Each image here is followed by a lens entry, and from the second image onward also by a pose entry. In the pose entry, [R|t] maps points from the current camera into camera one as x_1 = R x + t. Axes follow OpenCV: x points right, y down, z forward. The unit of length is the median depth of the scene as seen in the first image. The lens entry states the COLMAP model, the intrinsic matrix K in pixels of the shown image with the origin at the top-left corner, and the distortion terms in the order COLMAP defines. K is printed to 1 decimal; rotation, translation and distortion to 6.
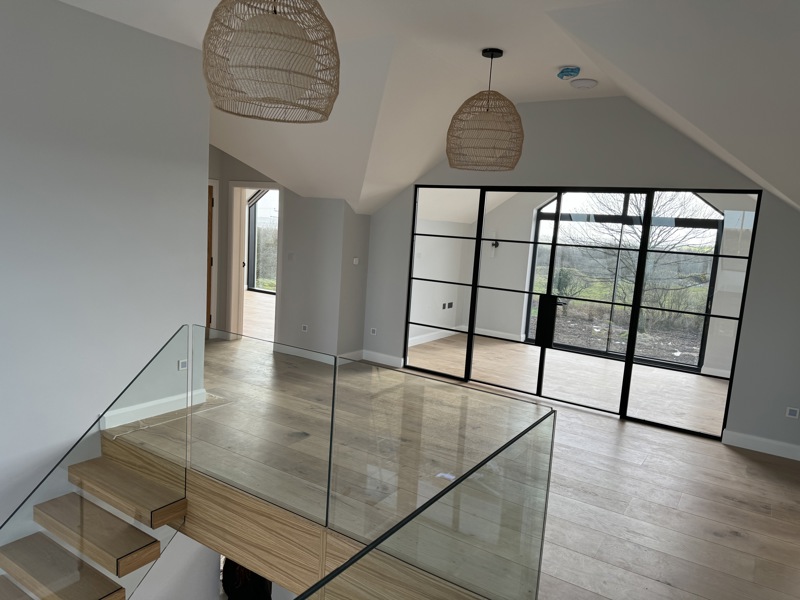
lens RADIAL K [[561.6, 0, 409.7], [0, 561.6, 304.2], [0, 0, 1]] dist [0.047100, -0.051029]
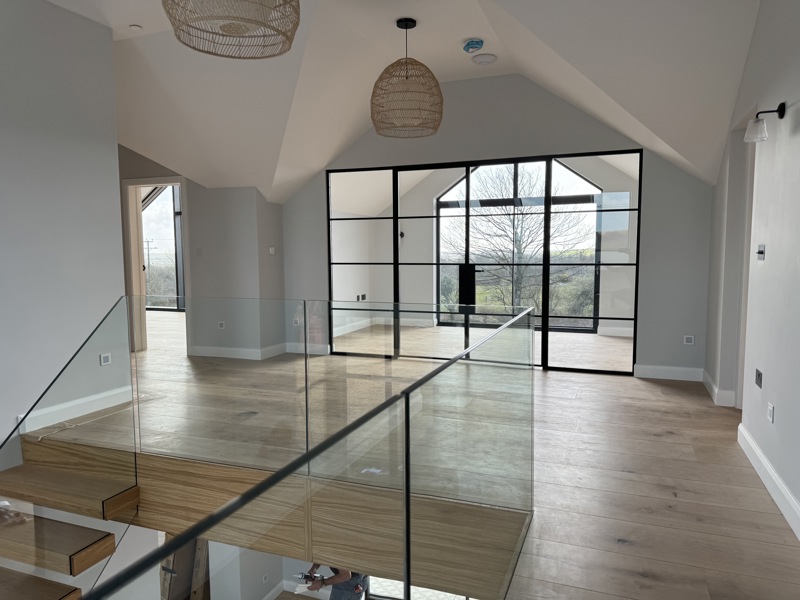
lens RADIAL K [[561.6, 0, 406.1], [0, 561.6, 303.3], [0, 0, 1]] dist [0.047100, -0.051029]
pose [[0.975596, -0.091880, 0.199424, -0.095861], [0.099770, 0.994562, -0.029860, 0.090755], [-0.195596, 0.049028, 0.979458, -0.007457]]
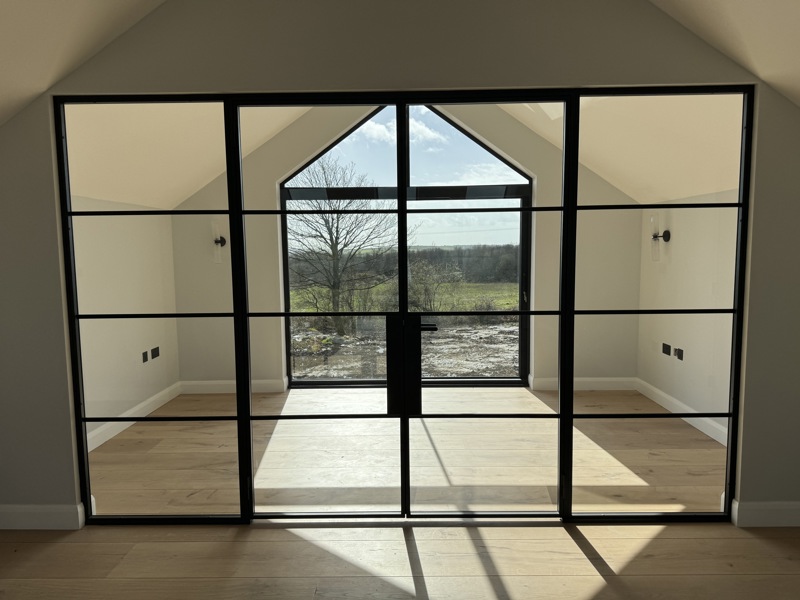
lens RADIAL K [[561.6, 0, 400.3], [0, 561.6, 305.5], [0, 0, 1]] dist [0.047100, -0.051029]
pose [[0.847126, -0.129093, 0.515474, -0.012260], [0.139545, 0.990041, 0.018615, -0.038234], [-0.512743, 0.056163, 0.856703, 0.673568]]
